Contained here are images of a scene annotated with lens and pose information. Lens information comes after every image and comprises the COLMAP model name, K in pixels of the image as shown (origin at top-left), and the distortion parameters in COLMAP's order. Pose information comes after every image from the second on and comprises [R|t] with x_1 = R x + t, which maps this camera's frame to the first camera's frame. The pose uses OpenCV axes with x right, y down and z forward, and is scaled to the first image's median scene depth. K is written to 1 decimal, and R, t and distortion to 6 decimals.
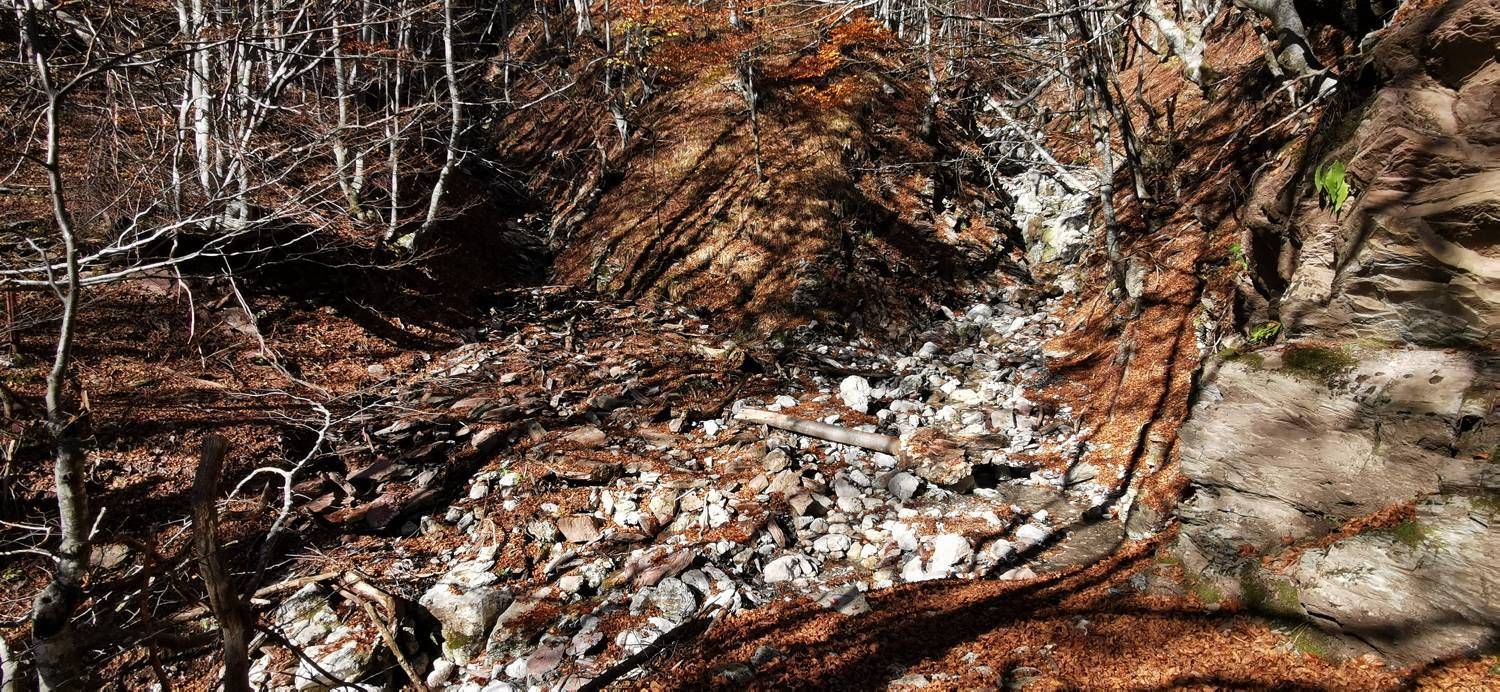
lens RADIAL K [[1164.3, 0, 804.2], [0, 1164.3, 342.9], [0, 0, 1]] dist [0.091425, 0.193457]
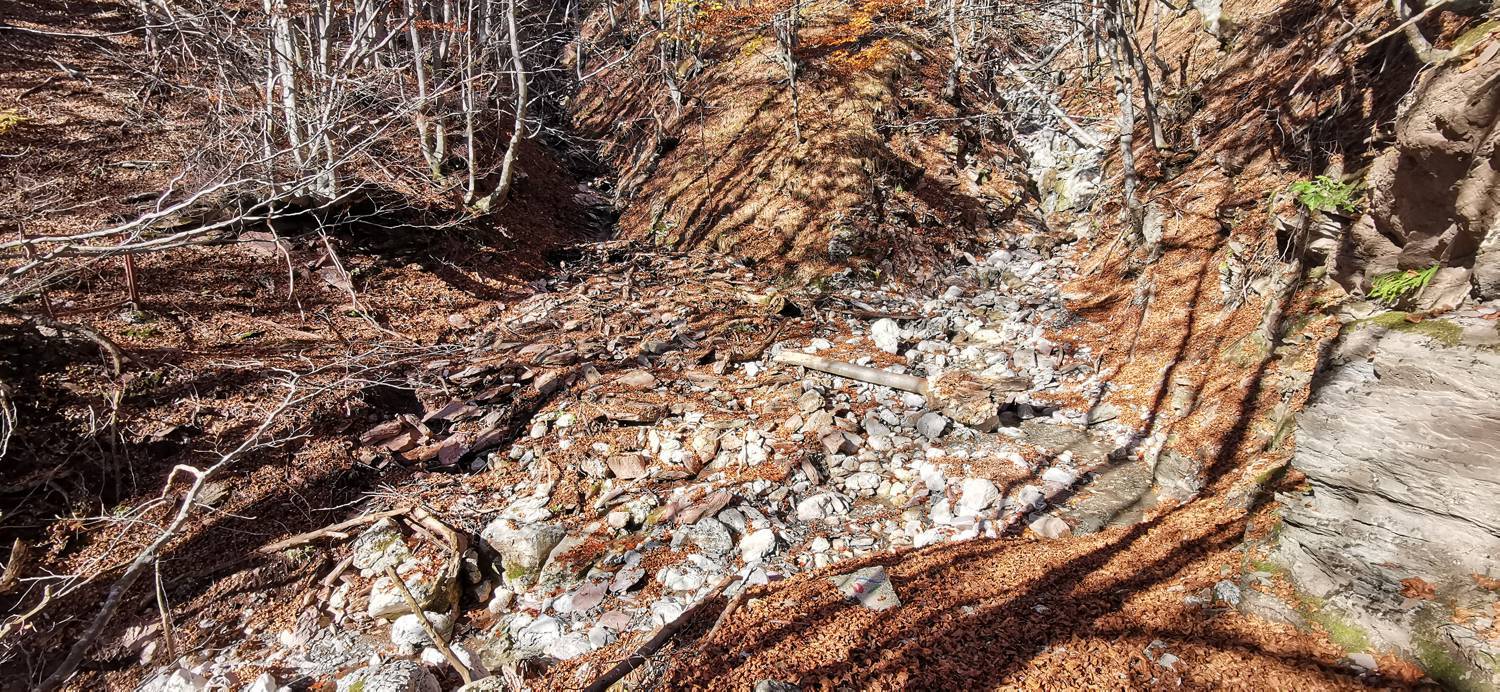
lens RADIAL K [[907.2, 0, 754.7], [0, 907.2, 351.7], [0, 0, 1]] dist [-0.001964, 0.094432]
pose [[0.994759, -0.004730, -0.102139, 0.009548], [0.012579, 0.997002, 0.076344, -0.008518], [0.101472, -0.077228, 0.991836, 0.159860]]
